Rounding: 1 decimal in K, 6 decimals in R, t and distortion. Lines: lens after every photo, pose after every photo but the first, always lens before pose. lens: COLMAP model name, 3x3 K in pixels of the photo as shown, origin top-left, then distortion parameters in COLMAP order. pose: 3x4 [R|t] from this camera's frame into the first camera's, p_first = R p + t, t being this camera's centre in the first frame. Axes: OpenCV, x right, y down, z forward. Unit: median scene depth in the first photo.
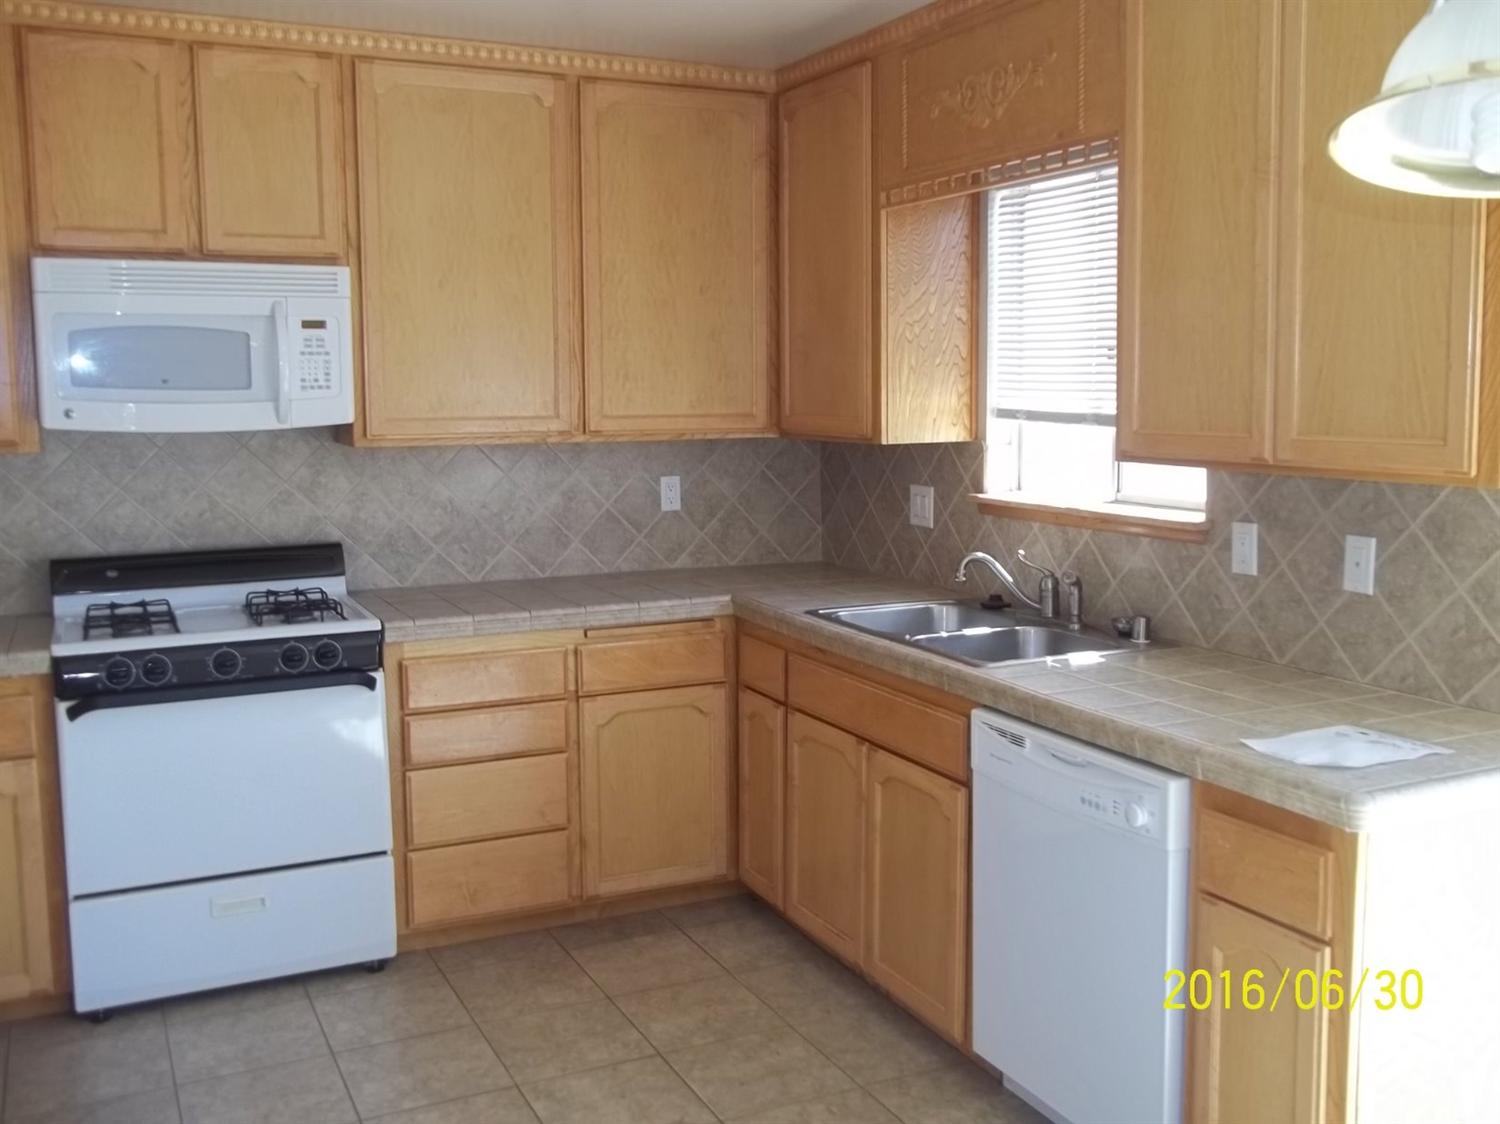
lens RADIAL K [[1445.5, 0, 748.6], [0, 1445.5, 558.3], [0, 0, 1]] dist [0.022322, 0.000000]
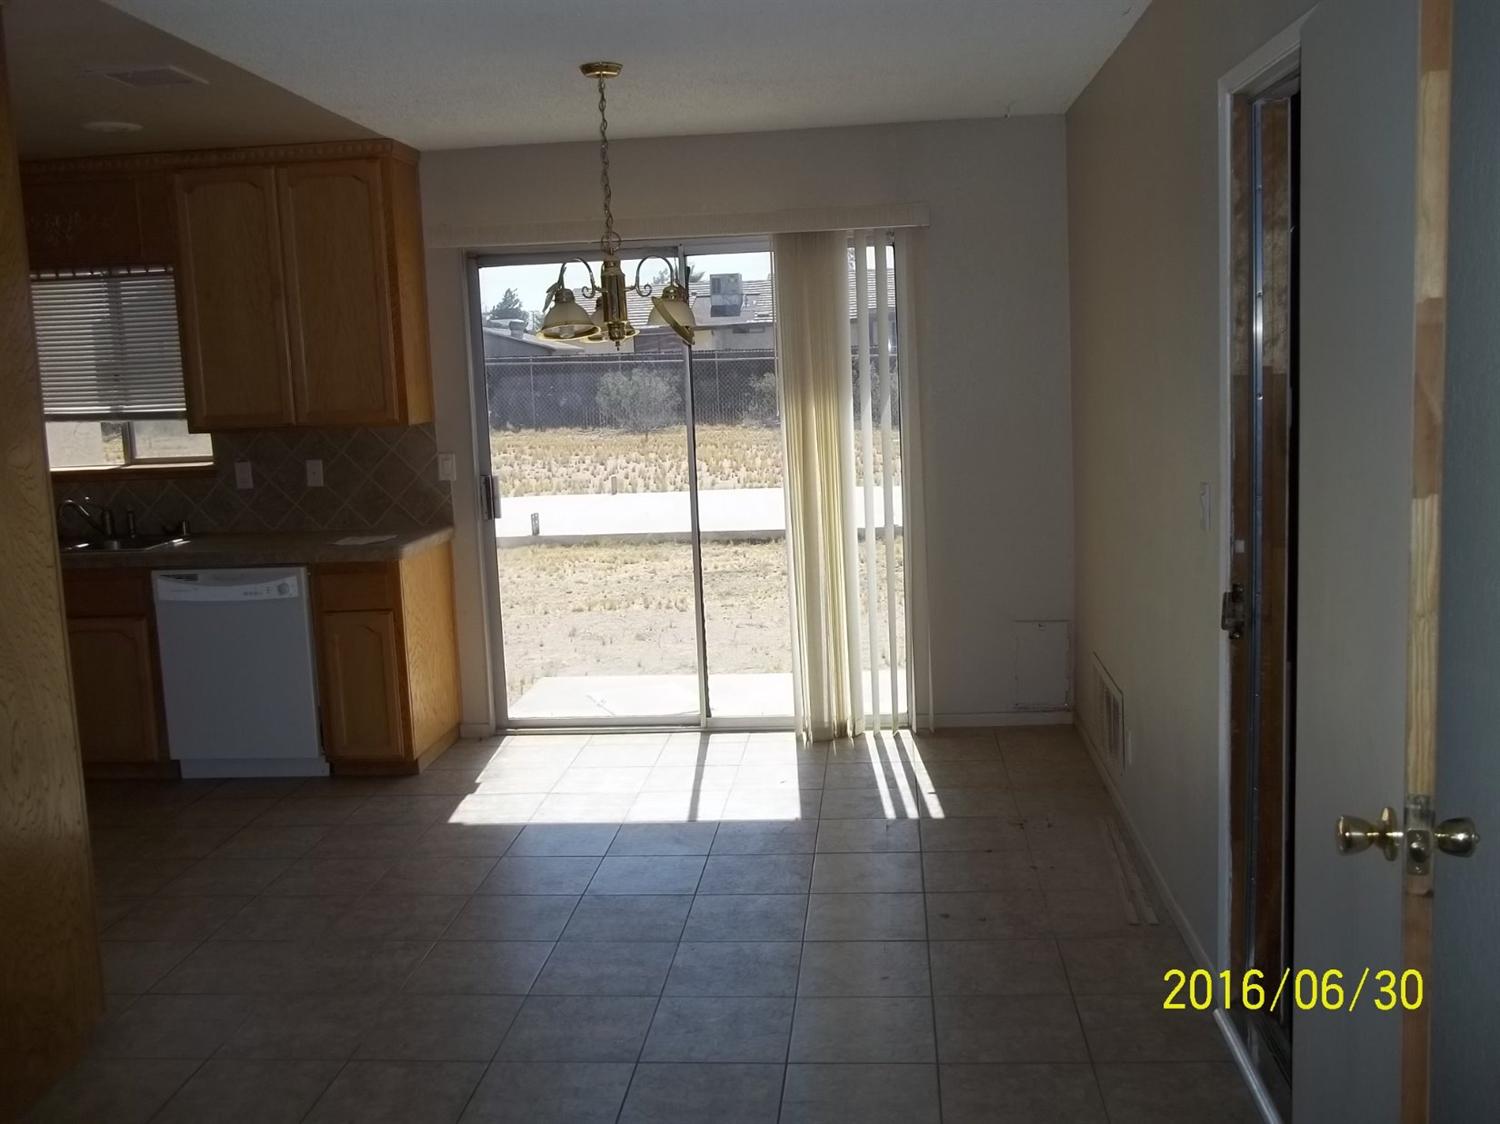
lens RADIAL K [[1445.5, 0, 750.8], [0, 1445.5, 561.3], [0, 0, 1]] dist [0.022322, 0.000000]
pose [[0.506628, -0.126509, 0.852833, -0.997370], [0.140112, 0.988107, 0.063341, 0.080204], [-0.850704, 0.087402, 0.518328, -0.583912]]
